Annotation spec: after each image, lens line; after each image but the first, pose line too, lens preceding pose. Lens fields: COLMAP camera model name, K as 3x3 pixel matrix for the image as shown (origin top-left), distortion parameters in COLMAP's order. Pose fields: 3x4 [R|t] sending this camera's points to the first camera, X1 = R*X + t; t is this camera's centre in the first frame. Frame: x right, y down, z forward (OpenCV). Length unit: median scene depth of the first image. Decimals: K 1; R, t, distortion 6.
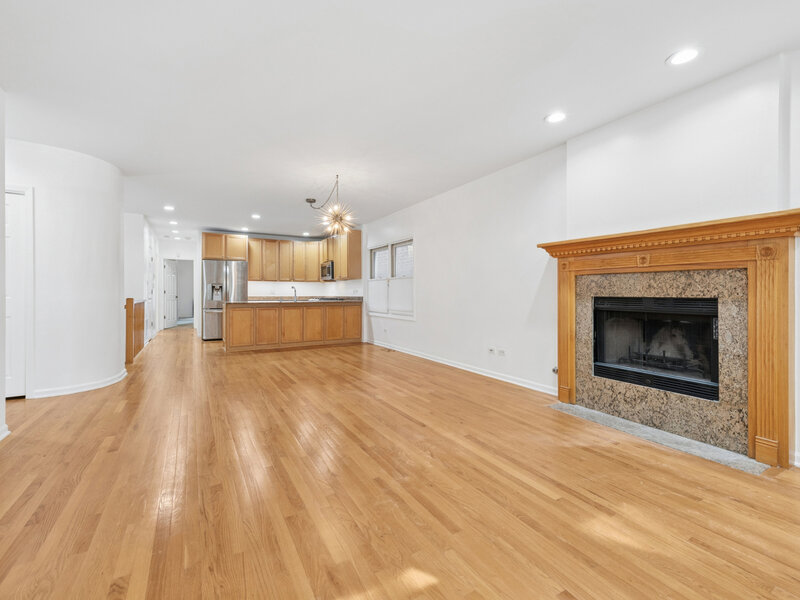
lens RADIAL K [[353.3, 0, 400.0], [0, 353.3, 300.0], [0, 0, 1]] dist [0.002144, 0.000102]
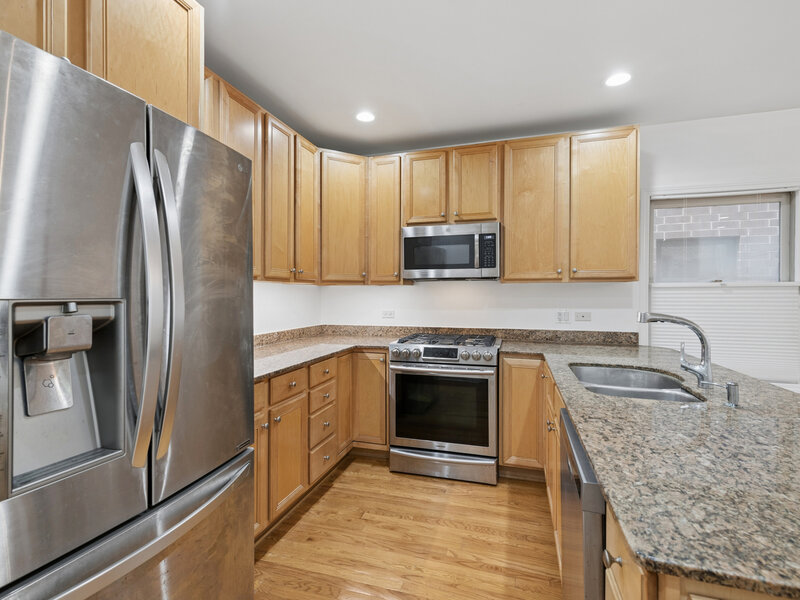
lens RADIAL K [[383.0, 0, 400.0], [0, 383.0, 300.0], [0, 0, 1]] dist [0.000659, 0.000014]
pose [[0.742017, -0.012242, 0.670269, -0.531031], [0.013562, 0.999903, 0.003249, -0.045925], [-0.670244, 0.006679, 0.742111, 0.877092]]
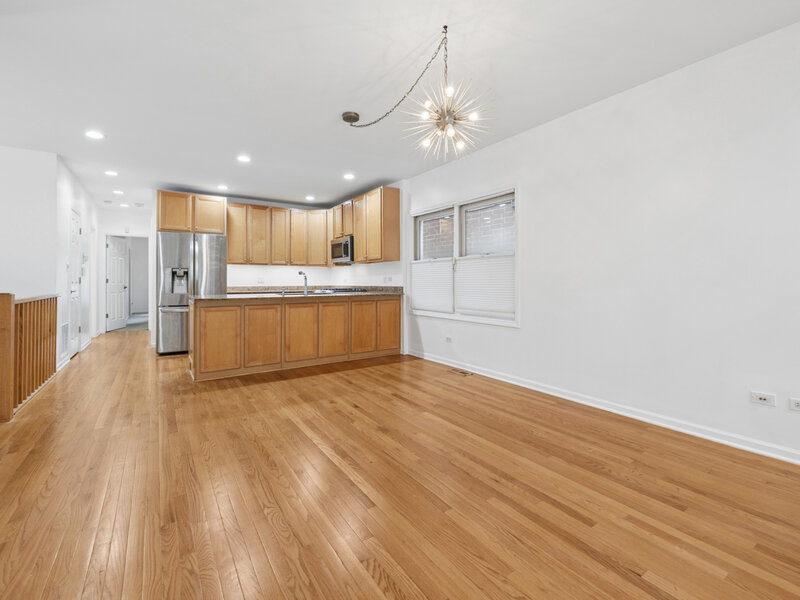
lens RADIAL K [[364.3, 0, 399.5], [0, 364.3, 283.3], [0, 0, 1]] dist [-0.014253, -0.000108]
pose [[0.998124, -0.003633, 0.061124, -0.154173], [0.004446, 0.999903, -0.013170, -0.006738], [-0.061070, 0.013417, 0.998043, 0.308595]]
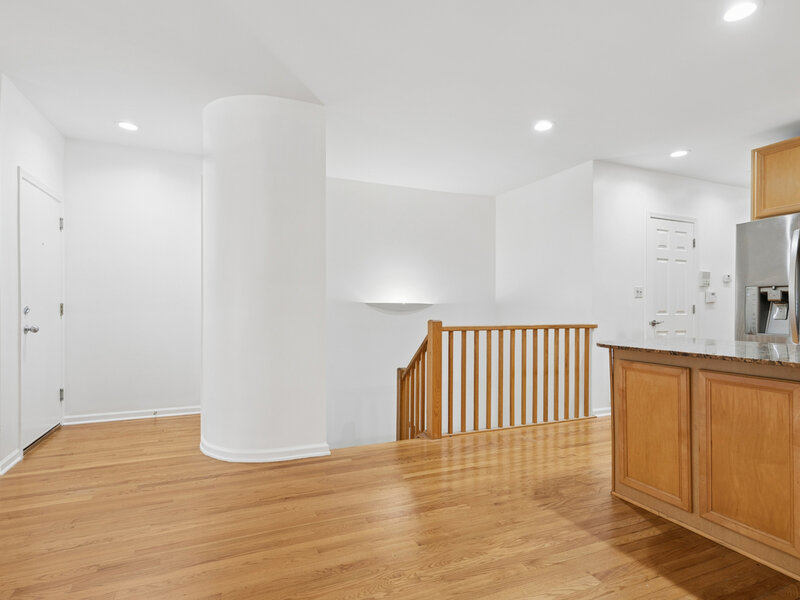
lens RADIAL K [[429.4, 0, 400.0], [0, 429.4, 300.0], [0, 0, 1]] dist [-0.000811, -0.000162]
pose [[-0.115895, -0.019372, -0.993072, -0.061466], [-0.027836, 0.999480, -0.016249, -0.015588], [0.992871, 0.025760, -0.116375, 0.704969]]
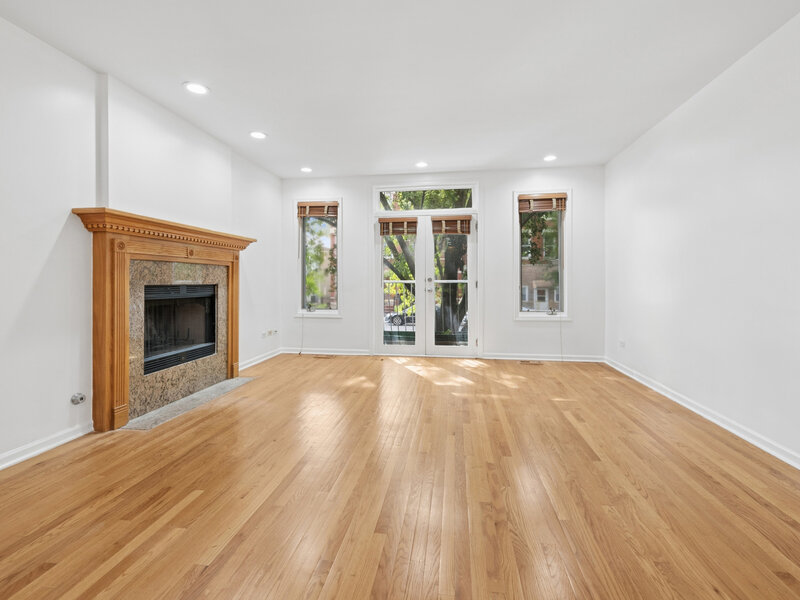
lens RADIAL K [[353.3, 0, 400.0], [0, 353.3, 300.0], [0, 0, 1]] dist [0.002144, 0.000102]
pose [[-0.774086, -0.034399, 0.632145, -0.207514], [0.014301, 0.997318, 0.071783, -0.011279], [-0.632919, 0.064606, -0.771518, 0.532436]]
